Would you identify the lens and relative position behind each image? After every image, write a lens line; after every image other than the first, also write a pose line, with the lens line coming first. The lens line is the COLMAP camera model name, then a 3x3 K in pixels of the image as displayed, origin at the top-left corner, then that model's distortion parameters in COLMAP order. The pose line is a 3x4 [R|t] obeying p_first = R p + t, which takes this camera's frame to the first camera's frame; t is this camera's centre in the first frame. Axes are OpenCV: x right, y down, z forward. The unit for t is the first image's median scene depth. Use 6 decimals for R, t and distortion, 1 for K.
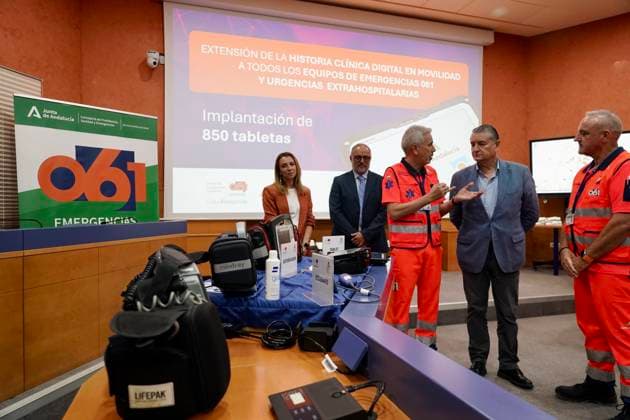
lens RADIAL K [[411.7, 0, 315.0], [0, 411.7, 210.0], [0, 0, 1]] dist [-0.031559, 0.004596]
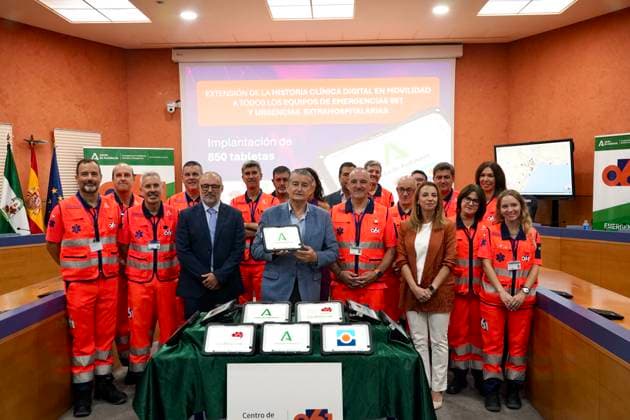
lens RADIAL K [[541.3, 0, 315.0], [0, 541.3, 210.0], [0, 0, 1]] dist [-0.005878, -0.003804]
pose [[0.948627, 0.002114, -0.316390, 0.687855], [0.009473, 0.999340, 0.035080, -0.073420], [0.316256, -0.036275, 0.947980, -0.654092]]
